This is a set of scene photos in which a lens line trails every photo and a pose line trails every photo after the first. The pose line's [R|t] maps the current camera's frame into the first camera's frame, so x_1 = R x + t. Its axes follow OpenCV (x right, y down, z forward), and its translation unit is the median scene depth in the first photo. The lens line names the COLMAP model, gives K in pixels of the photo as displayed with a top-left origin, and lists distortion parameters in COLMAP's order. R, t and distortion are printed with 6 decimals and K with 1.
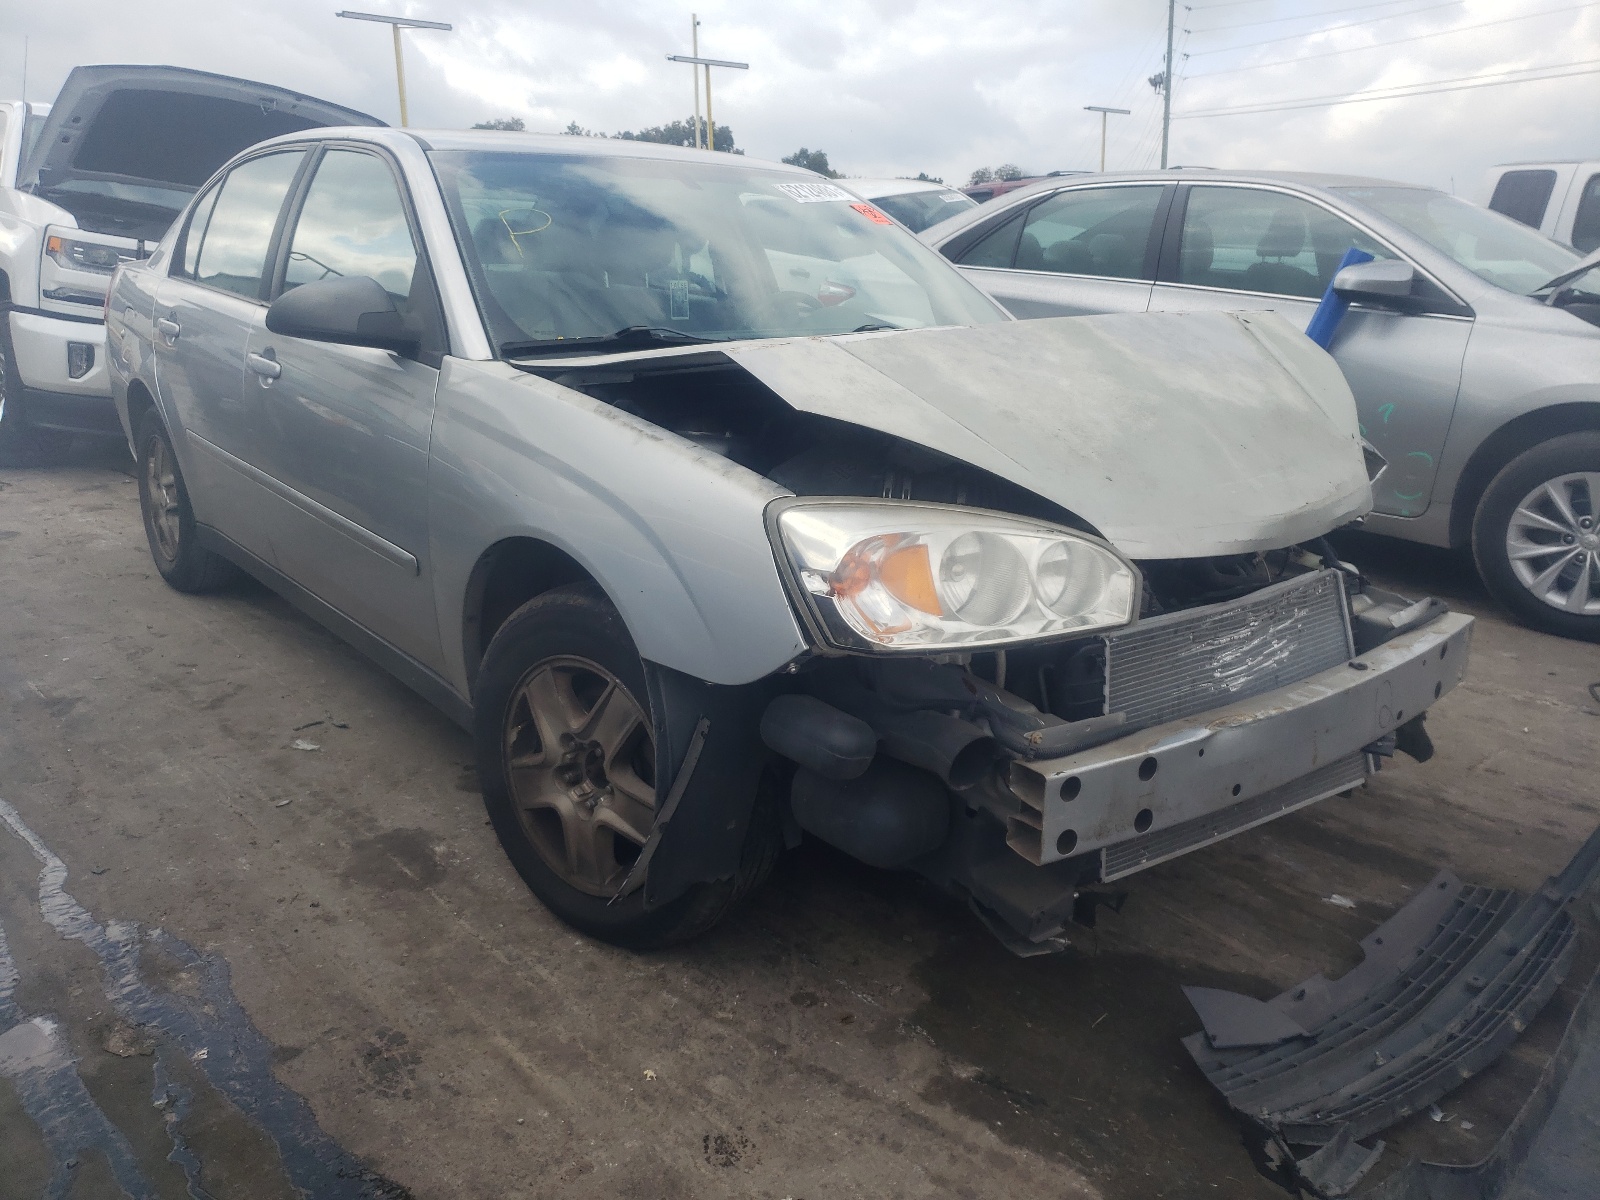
lens RADIAL K [[1245.5, 0, 802.1], [0, 1245.5, 594.3], [0, 0, 1]] dist [-0.002045, 0.022757]
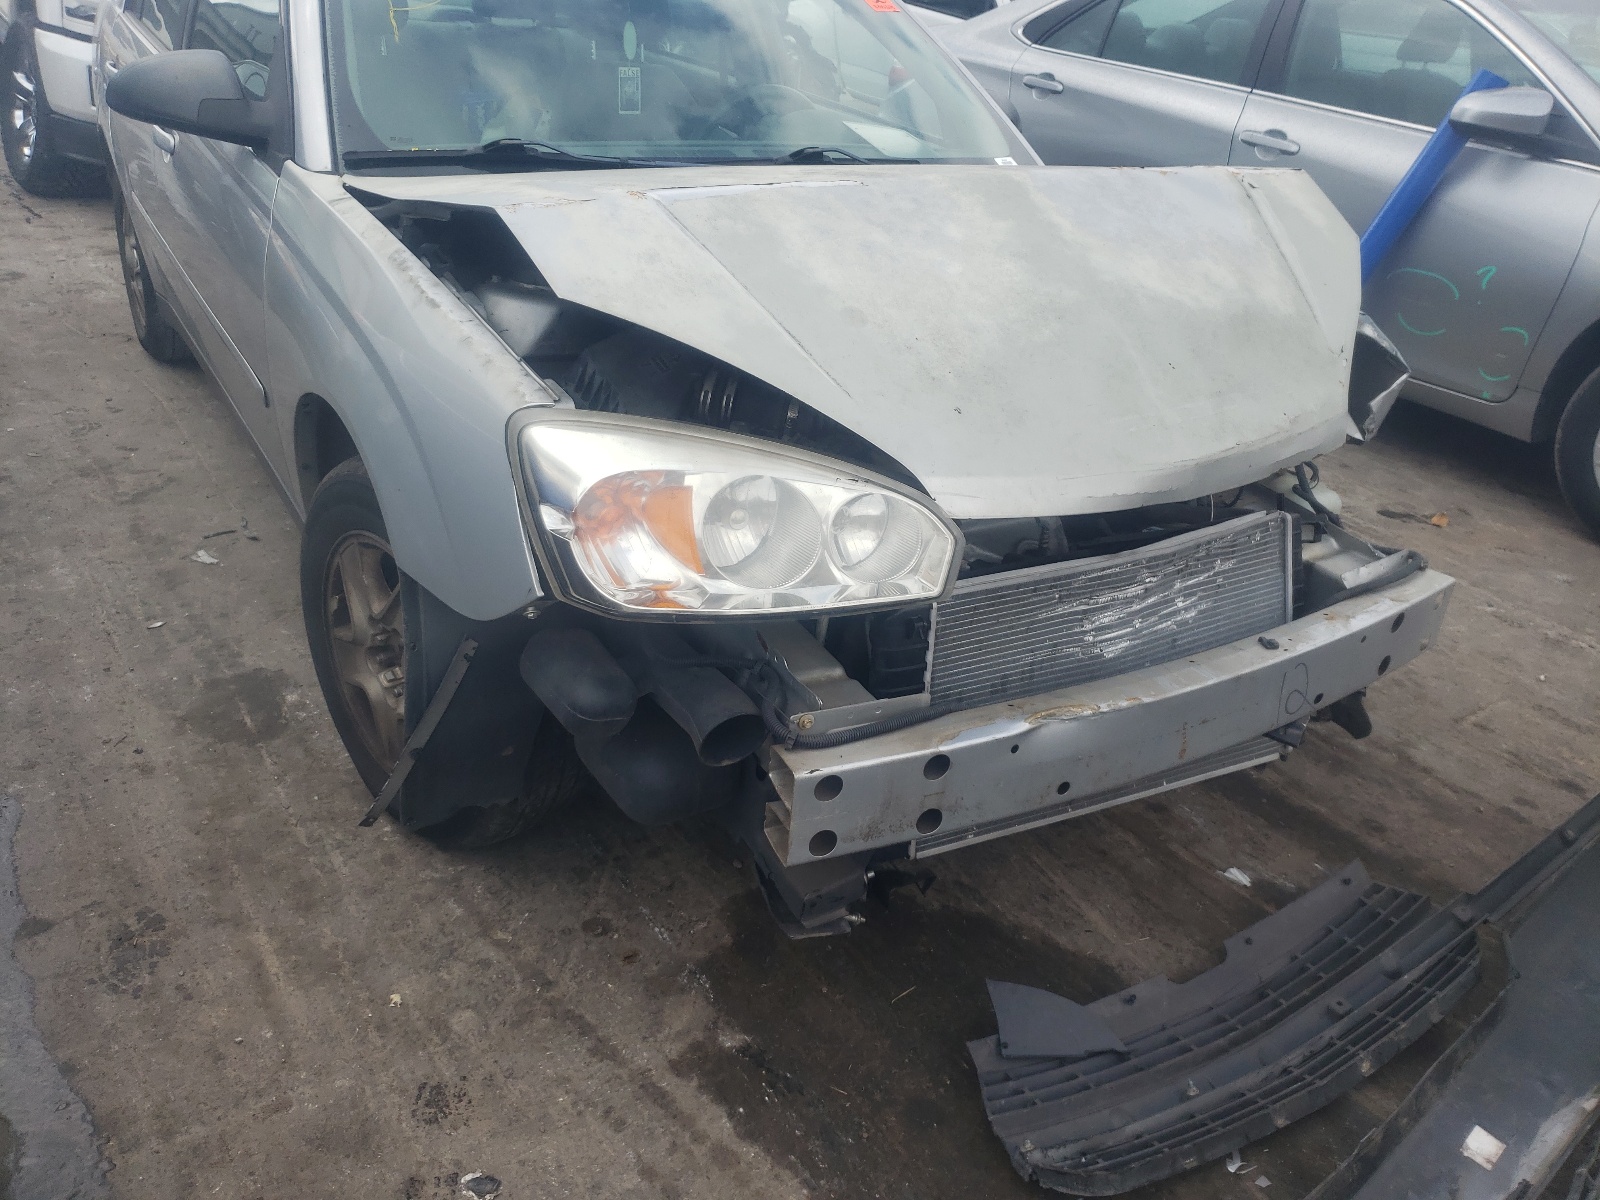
lens RADIAL K [[1245.5, 0, 795.7], [0, 1245.5, 602.7], [0, 0, 1]] dist [-0.002045, 0.022757]
pose [[0.990500, 0.108229, -0.084834, 0.200978], [-0.090163, 0.976926, 0.193615, -0.105211], [0.103831, -0.184127, 0.977403, 0.148137]]
